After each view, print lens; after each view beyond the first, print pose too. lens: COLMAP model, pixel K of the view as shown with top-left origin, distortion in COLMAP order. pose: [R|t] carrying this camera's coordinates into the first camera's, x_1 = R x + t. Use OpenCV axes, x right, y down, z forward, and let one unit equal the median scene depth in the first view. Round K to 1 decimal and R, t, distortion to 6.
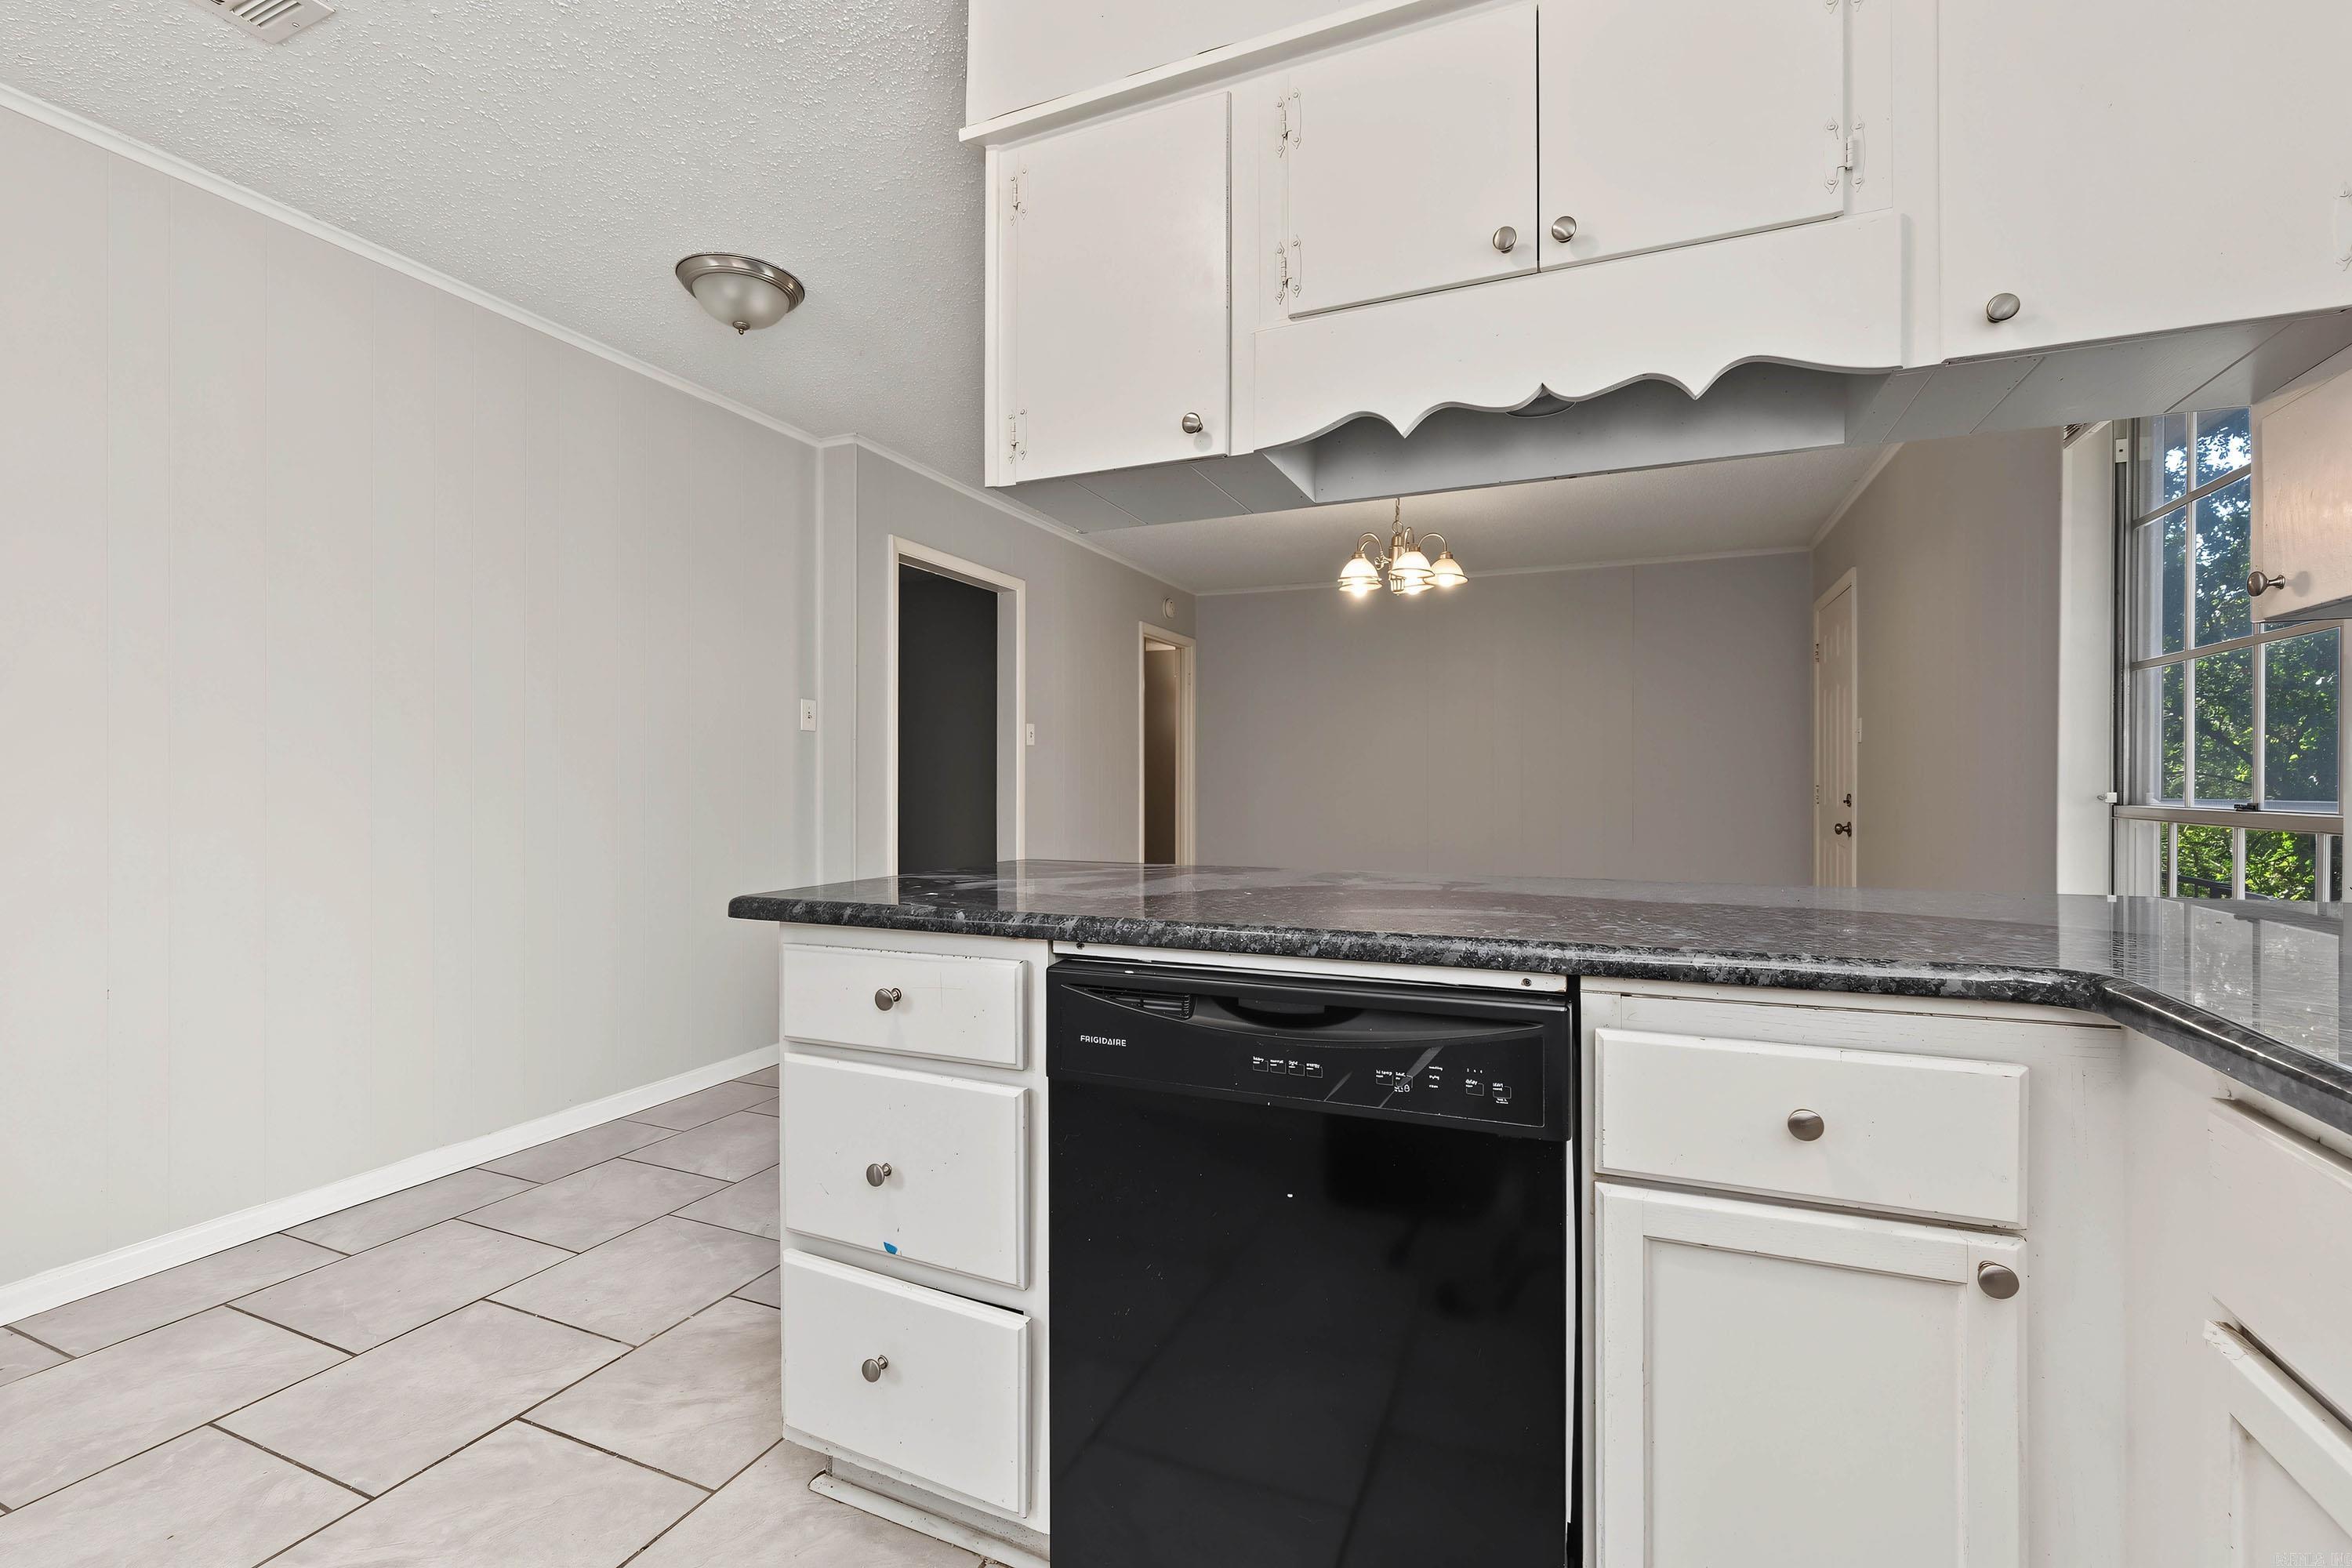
lens RADIAL K [[1033.0, 0, 1171.4], [0, 1033.0, 770.1], [0, 0, 1]] dist [-0.010974, -0.000037]
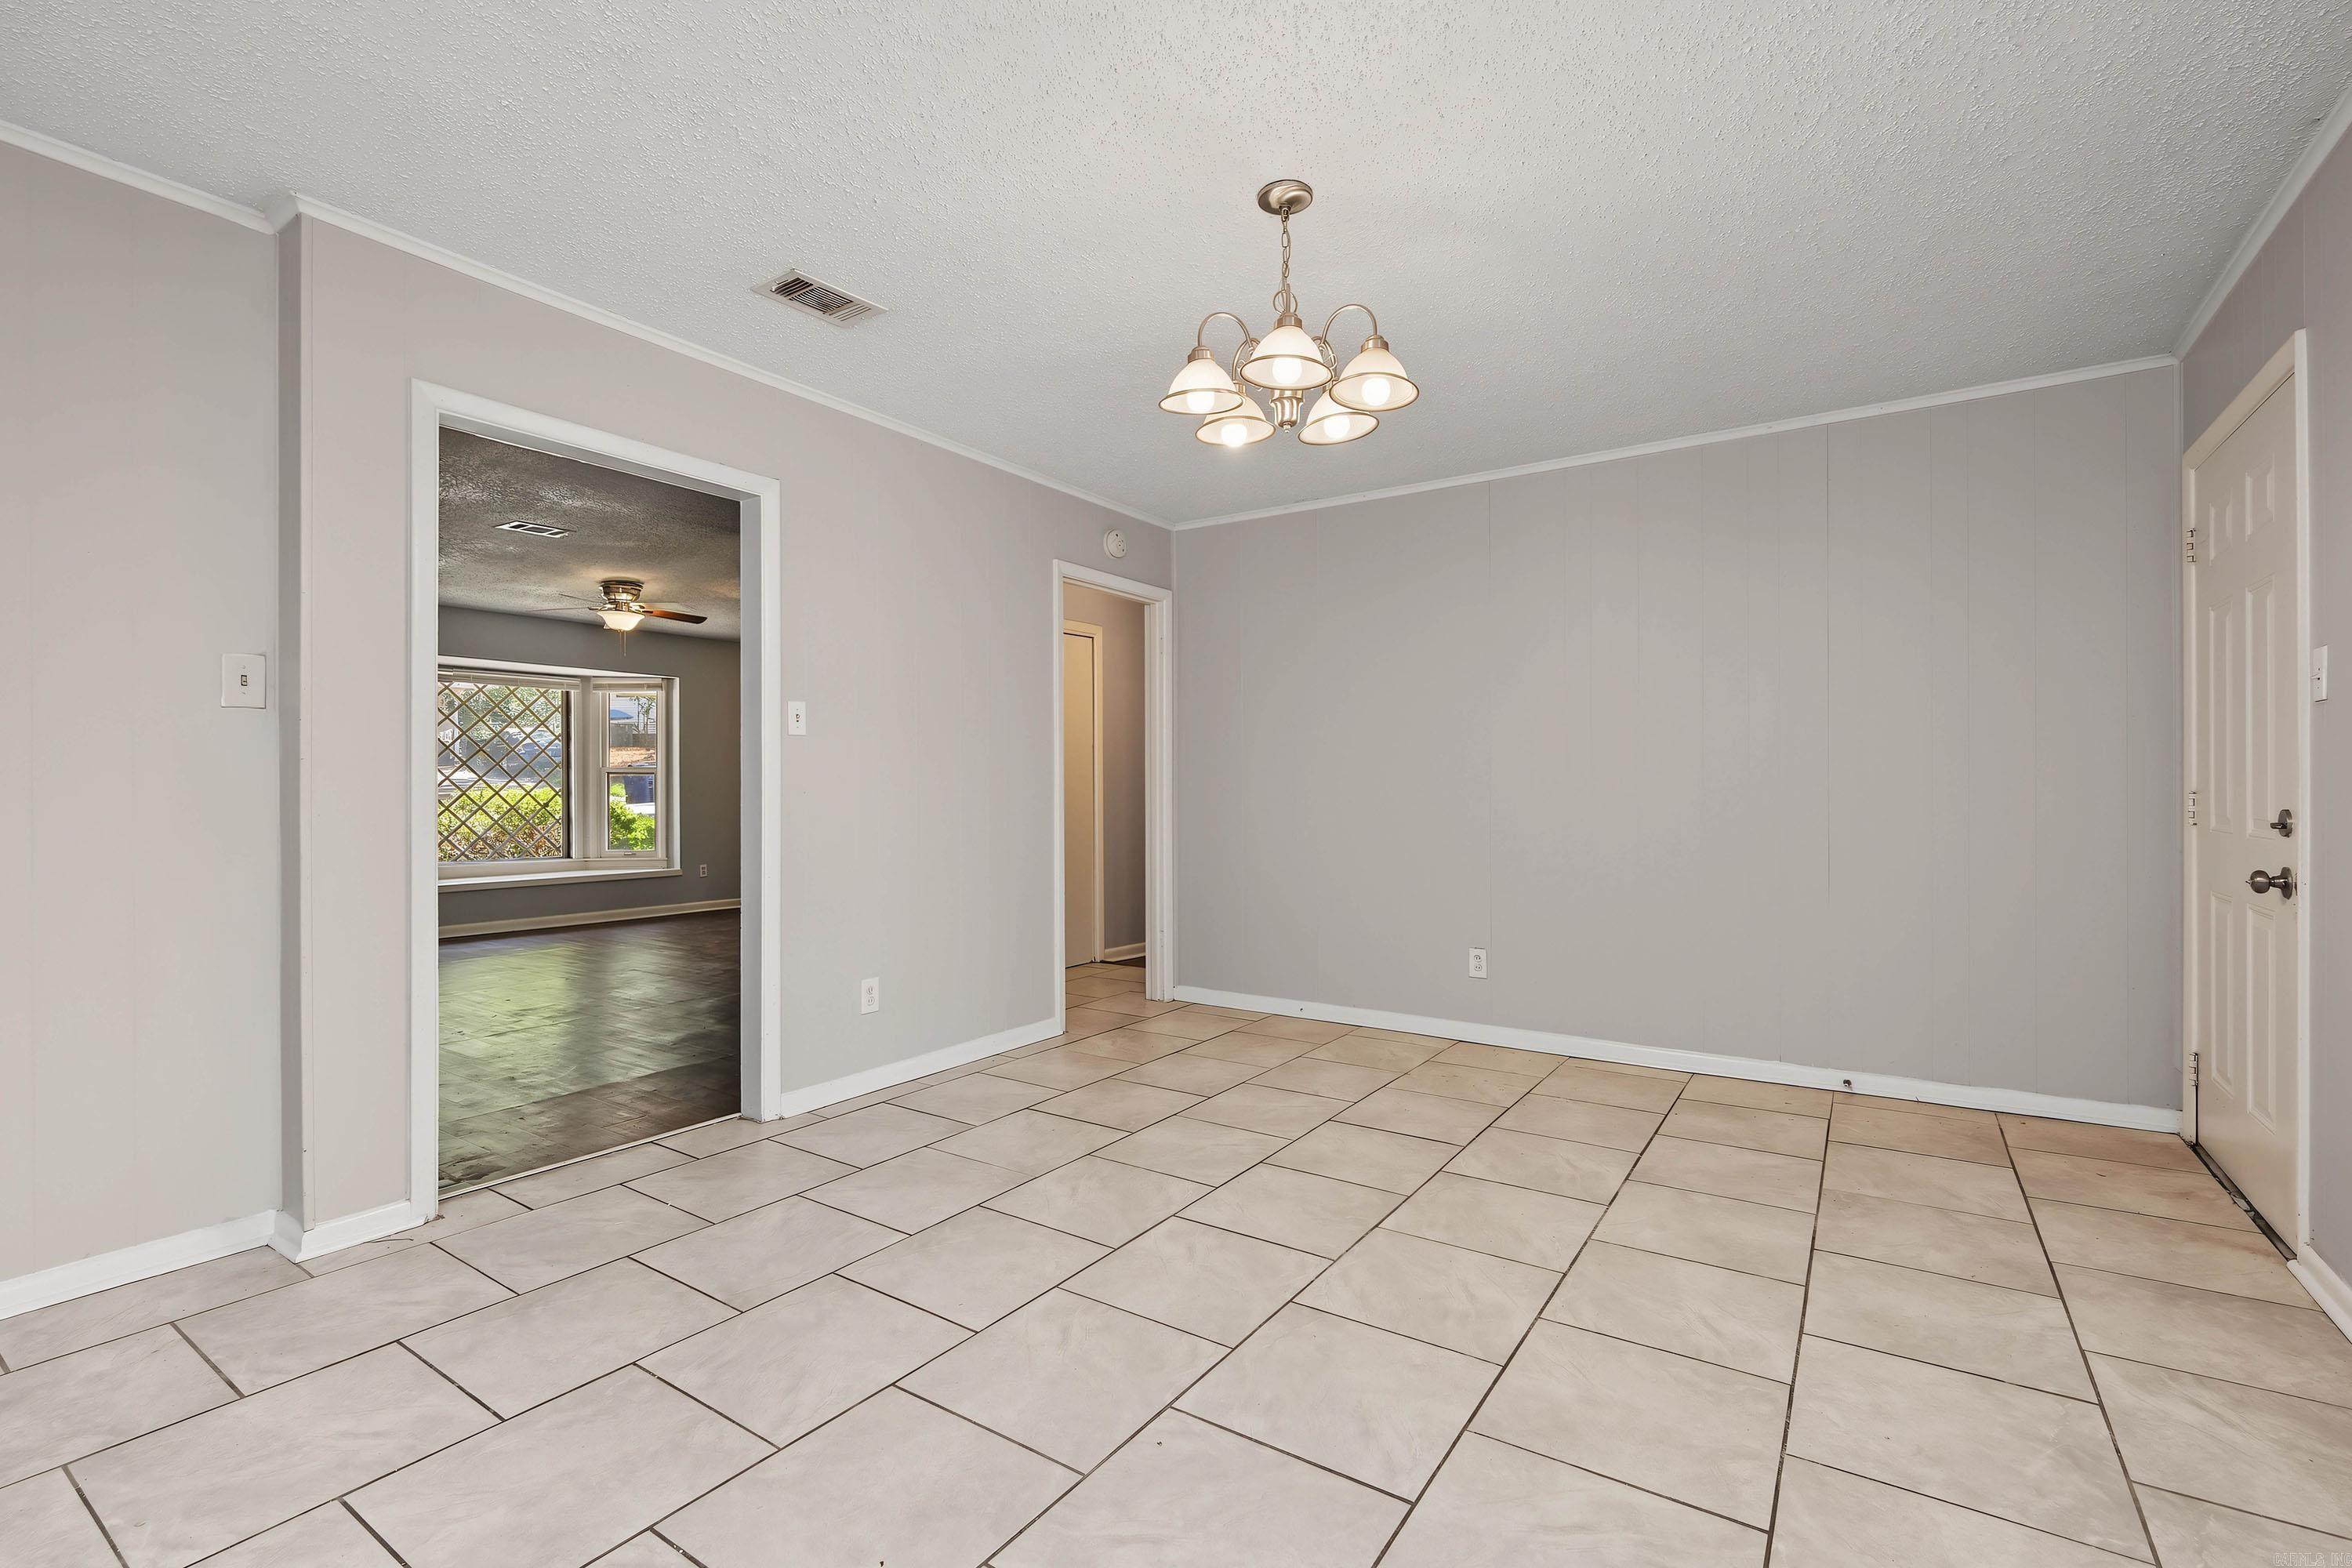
lens RADIAL K [[1033.0, 0, 1177.0], [0, 1033.0, 792.2], [0, 0, 1]] dist [-0.010974, -0.000037]
pose [[0.976792, -0.000414, -0.214187, 0.255613], [0.002592, 0.999948, 0.009890, 0.009039], [0.214172, -0.010216, 0.976742, 0.425518]]
